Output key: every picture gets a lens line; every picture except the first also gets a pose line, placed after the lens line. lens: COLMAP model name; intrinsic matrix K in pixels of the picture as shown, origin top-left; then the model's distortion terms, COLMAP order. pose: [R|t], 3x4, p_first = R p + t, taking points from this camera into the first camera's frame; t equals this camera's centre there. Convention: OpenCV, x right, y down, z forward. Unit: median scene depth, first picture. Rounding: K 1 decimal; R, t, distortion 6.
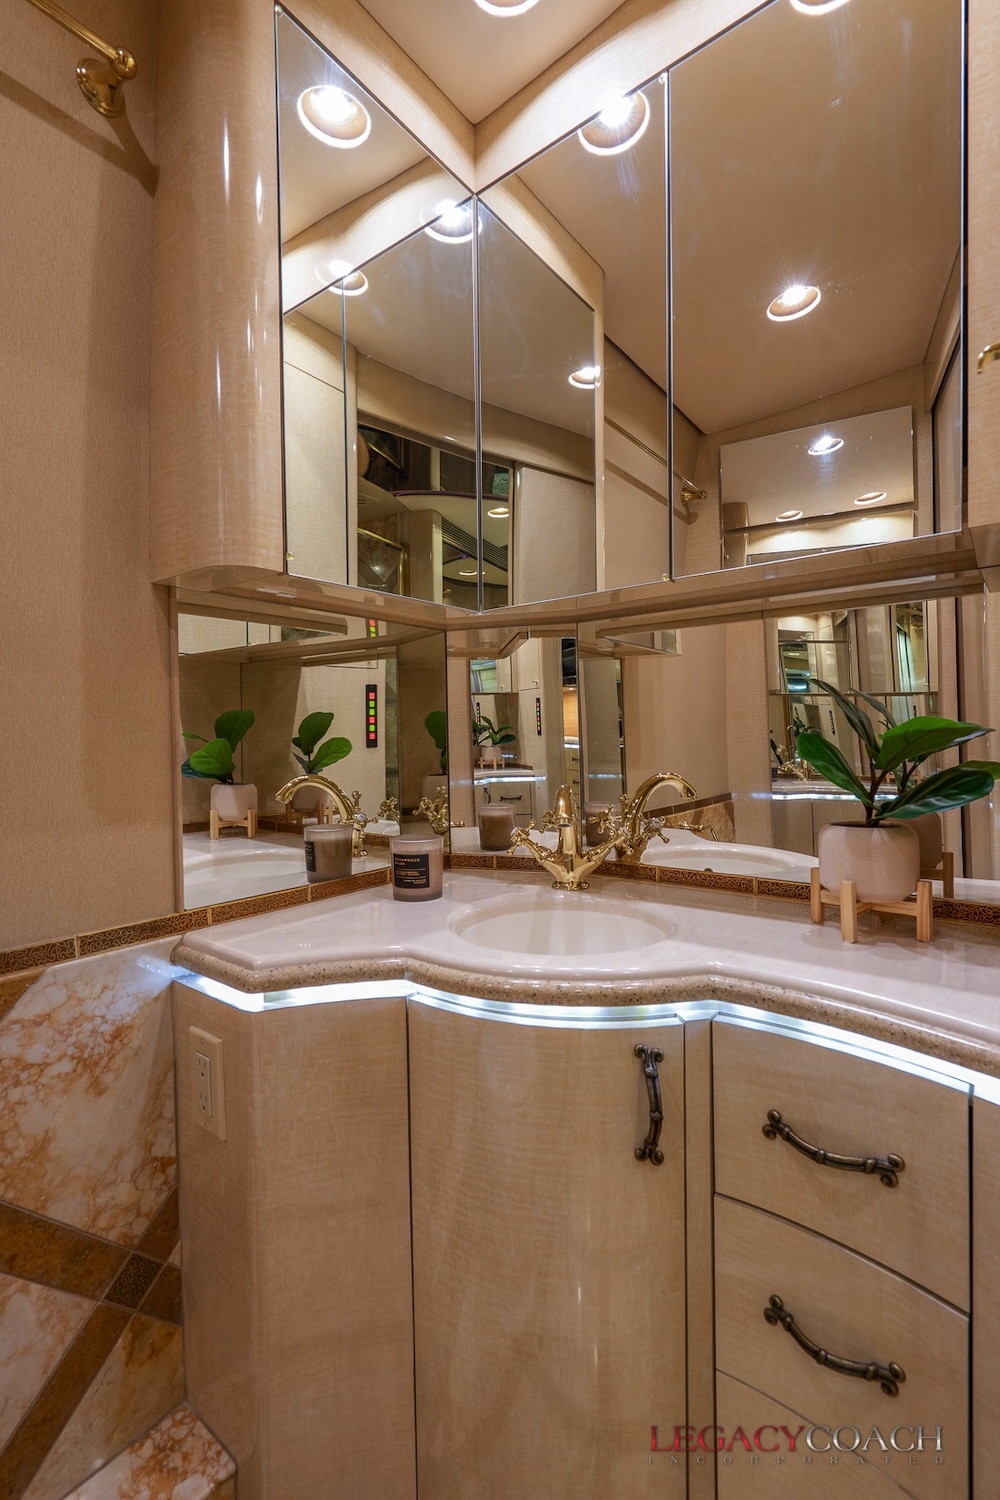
lens RADIAL K [[678.5, 0, 500.0], [0, 678.5, 750.0], [0, 0, 1]] dist [-0.002504, -0.000547]
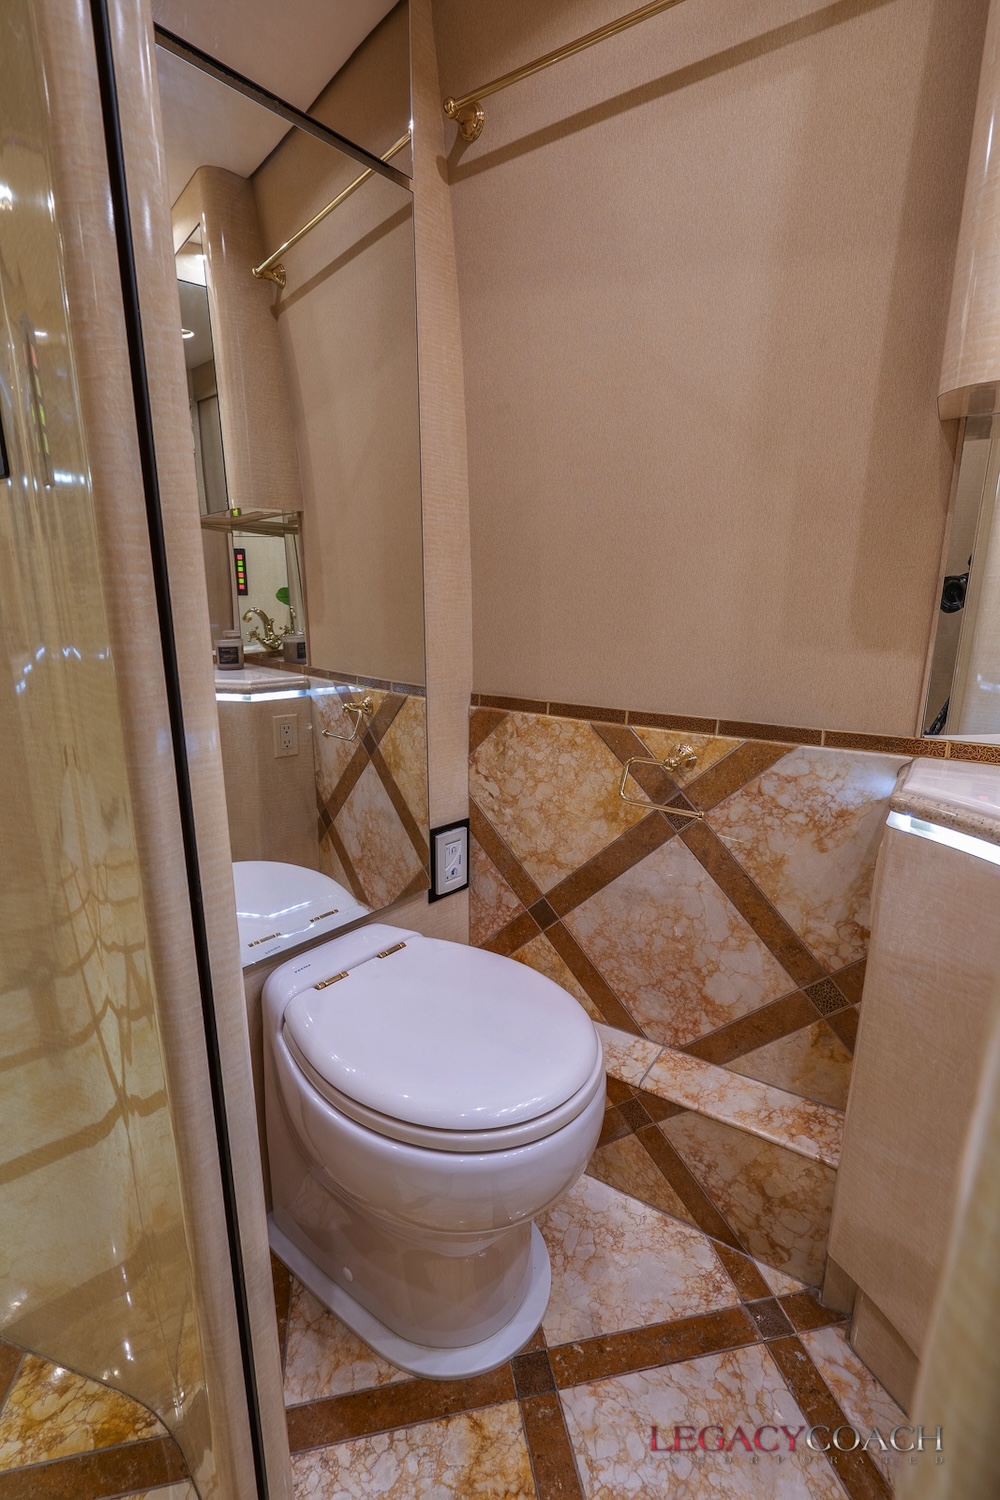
lens RADIAL K [[678.5, 0, 500.0], [0, 678.5, 750.0], [0, 0, 1]] dist [-0.002504, -0.000547]
pose [[0.077100, 0.232100, -0.969631, 0.606825], [-0.019426, 0.972691, 0.231288, 0.019951], [0.996834, 0.001003, 0.079503, 0.265569]]
